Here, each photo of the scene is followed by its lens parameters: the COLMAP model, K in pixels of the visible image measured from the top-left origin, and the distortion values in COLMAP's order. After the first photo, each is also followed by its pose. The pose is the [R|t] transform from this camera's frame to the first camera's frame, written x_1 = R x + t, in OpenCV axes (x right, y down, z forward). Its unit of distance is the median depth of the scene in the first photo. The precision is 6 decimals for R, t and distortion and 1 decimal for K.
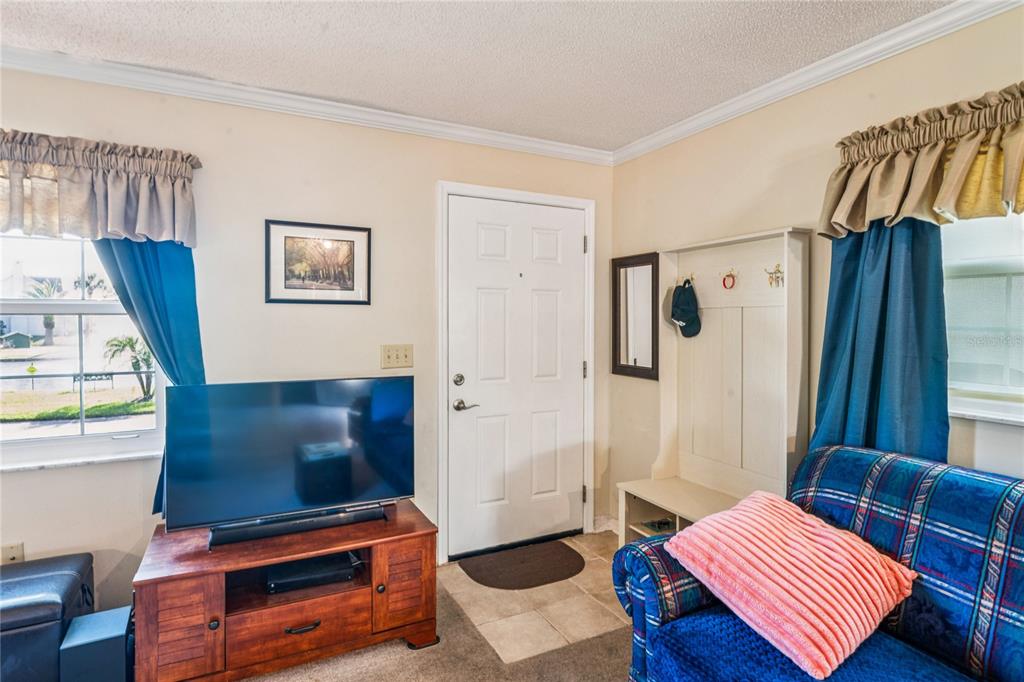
lens RADIAL K [[536.4, 0, 511.6], [0, 536.4, 318.3], [0, 0, 1]] dist [-0.007401, 0.000913]
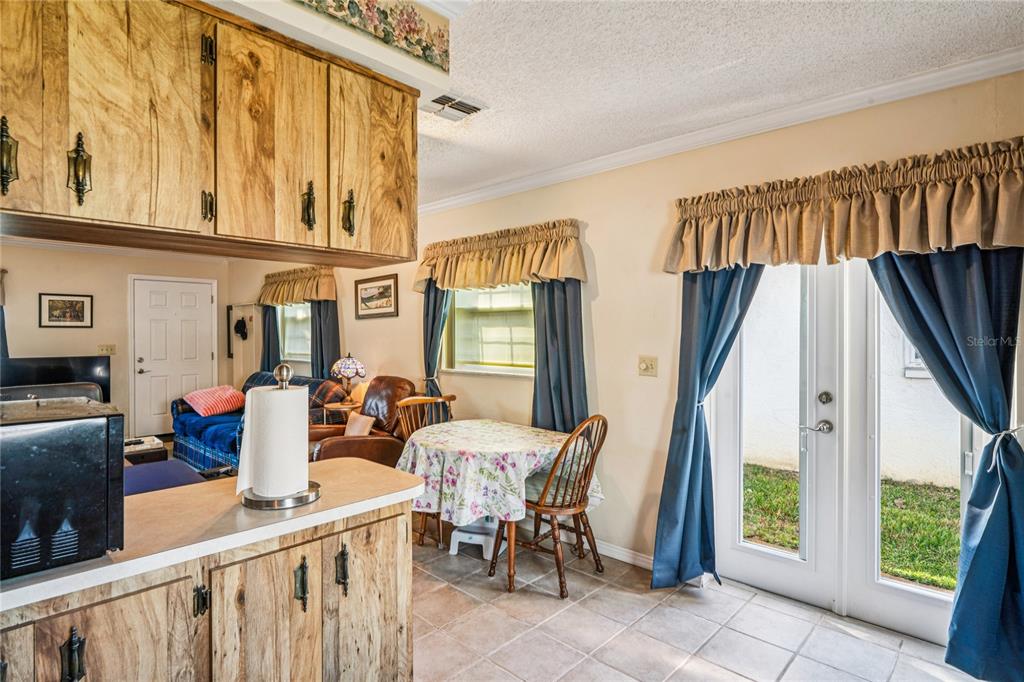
lens RADIAL K [[536.4, 0, 511.4], [0, 536.4, 331.0], [0, 0, 1]] dist [-0.007401, 0.000913]
pose [[0.944425, -0.004290, 0.328699, 0.890967], [0.004730, 0.999989, -0.000539, -0.000421], [-0.328693, 0.002064, 0.944435, -2.308350]]
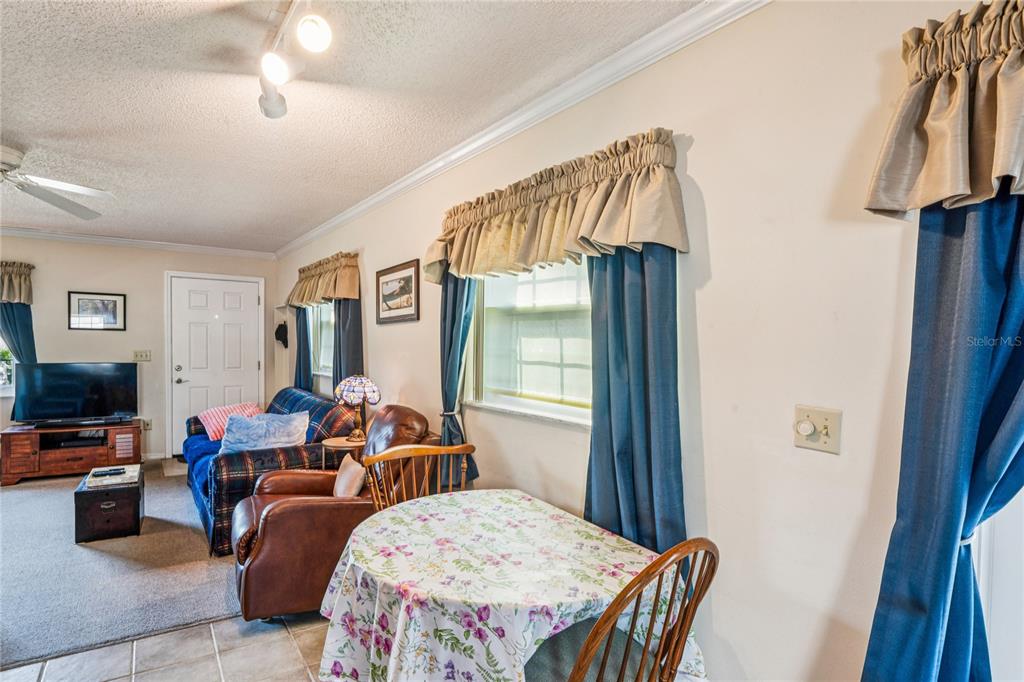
lens RADIAL K [[562.7, 0, 510.1], [0, 562.7, 349.3], [0, 0, 1]] dist [-0.000118, -0.000329]
pose [[0.993662, 0.011849, 0.111783, 1.250213], [-0.013605, 0.999796, 0.014956, -0.007349], [-0.111583, -0.016382, 0.993620, -1.723419]]
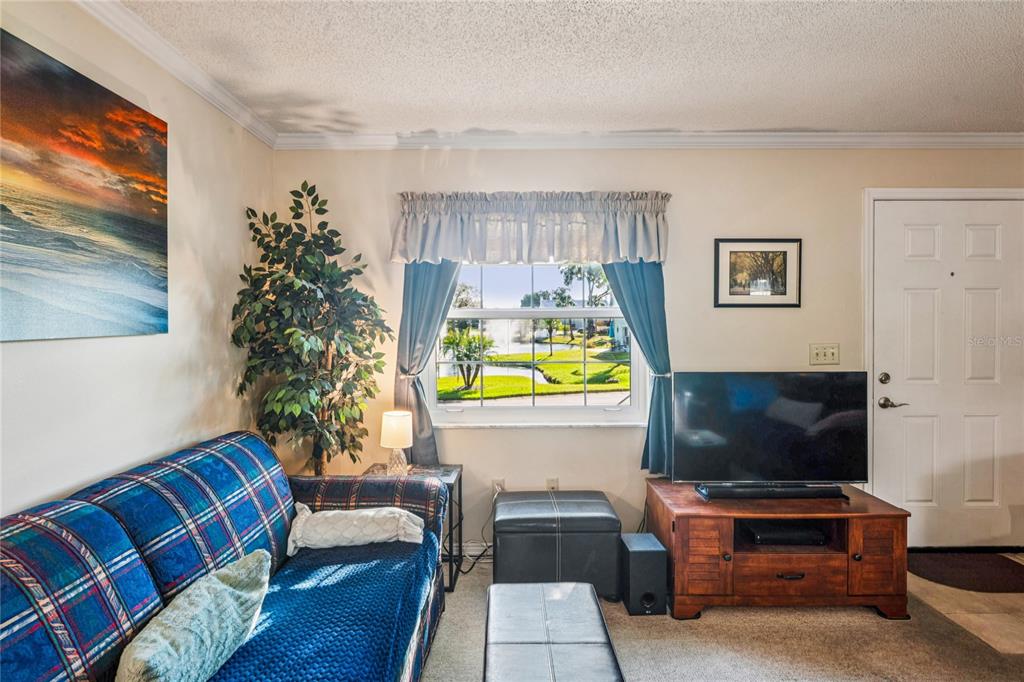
lens RADIAL K [[536.4, 0, 513.6], [0, 536.4, 319.2], [0, 0, 1]] dist [-0.007401, 0.000913]
pose [[0.890066, -0.007664, -0.455767, -0.364045], [0.007314, 0.999970, -0.002530, -0.002589], [0.455773, -0.001082, 0.890095, -0.333306]]
